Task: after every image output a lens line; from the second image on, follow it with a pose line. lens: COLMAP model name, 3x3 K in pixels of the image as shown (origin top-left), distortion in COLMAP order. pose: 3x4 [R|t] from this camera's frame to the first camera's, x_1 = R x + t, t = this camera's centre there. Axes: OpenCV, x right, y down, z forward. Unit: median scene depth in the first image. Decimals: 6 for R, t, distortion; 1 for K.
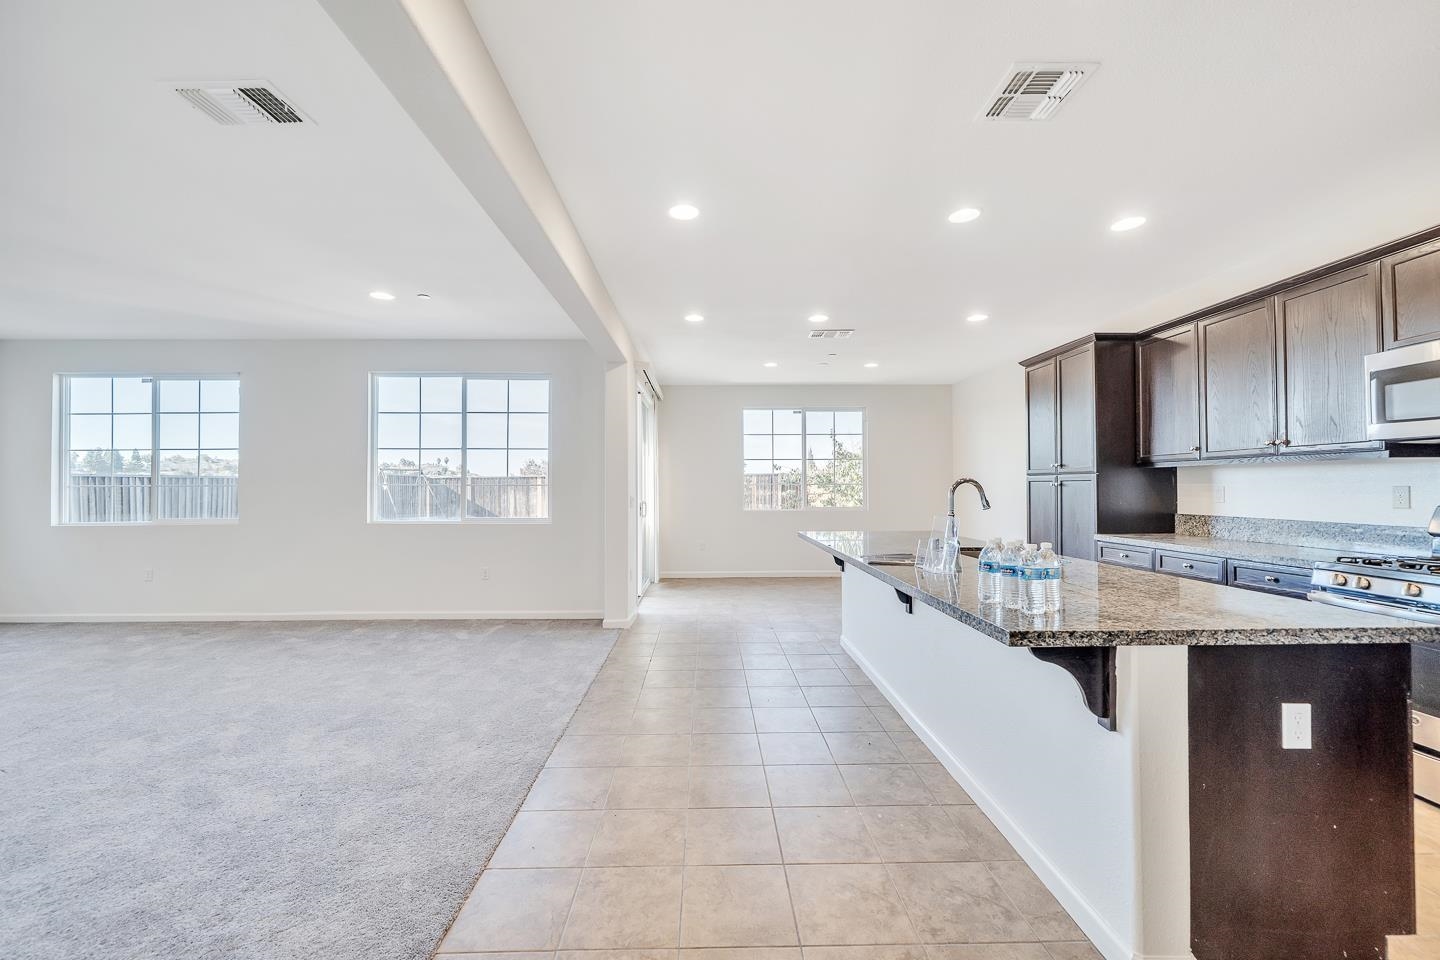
lens RADIAL K [[572.0, 0, 722.1], [0, 572.0, 486.3], [0, 0, 1]] dist [-0.002377, -0.000103]
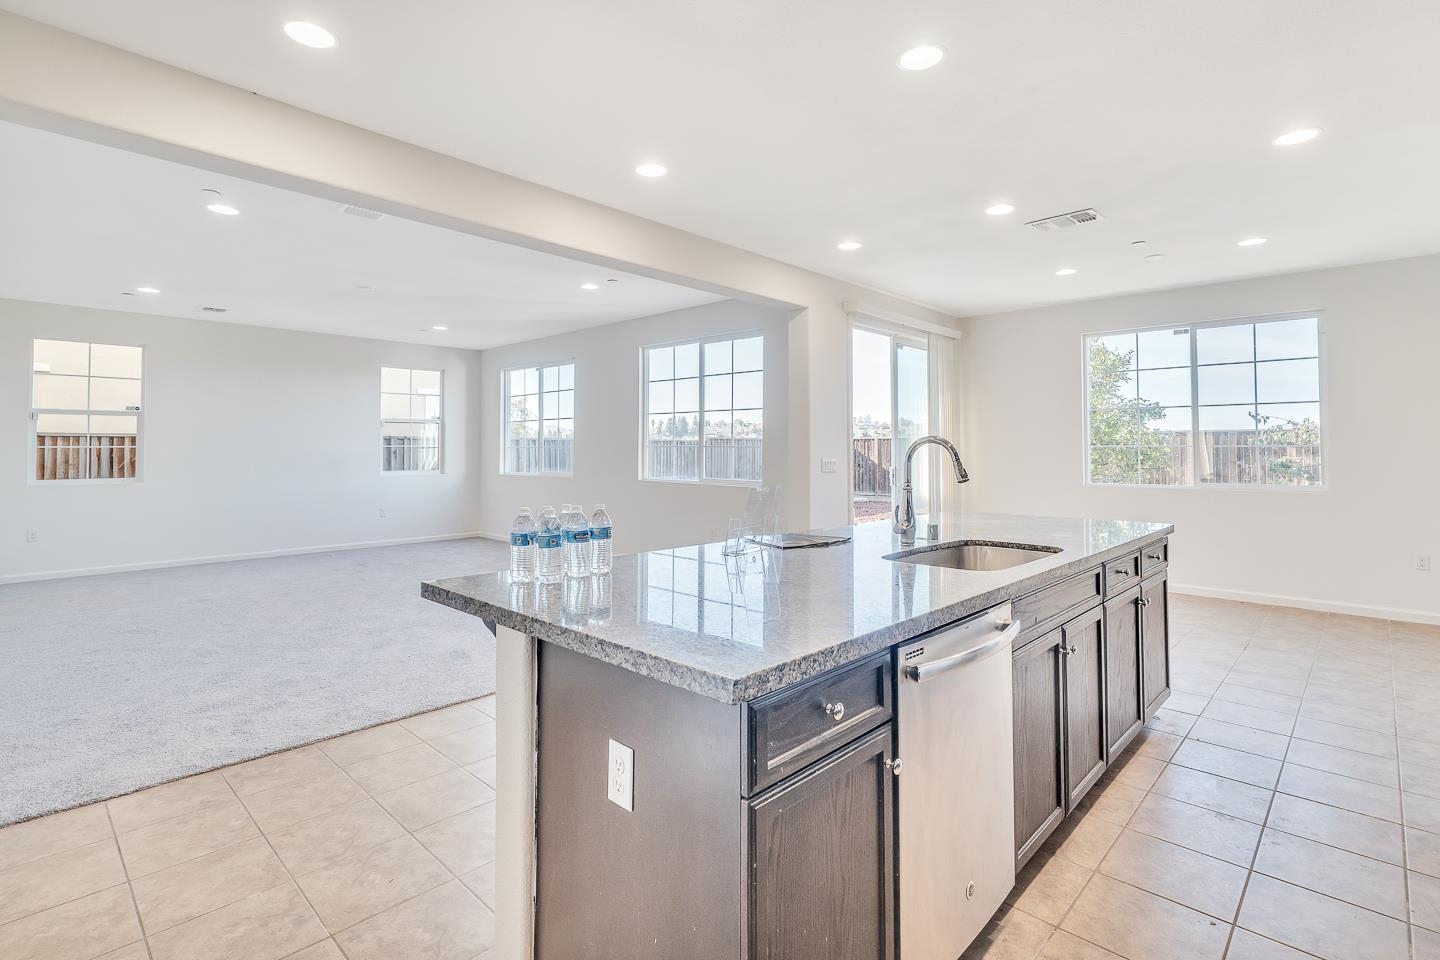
lens RADIAL K [[698.5, 0, 702.1], [0, 698.5, 446.1], [0, 0, 1]] dist [0.003479, -0.000345]
pose [[0.698352, 0.000421, -0.715754, 0.489521], [-0.003125, 0.999992, -0.002460, 0.000503], [0.715747, 0.003955, 0.698348, 0.127221]]
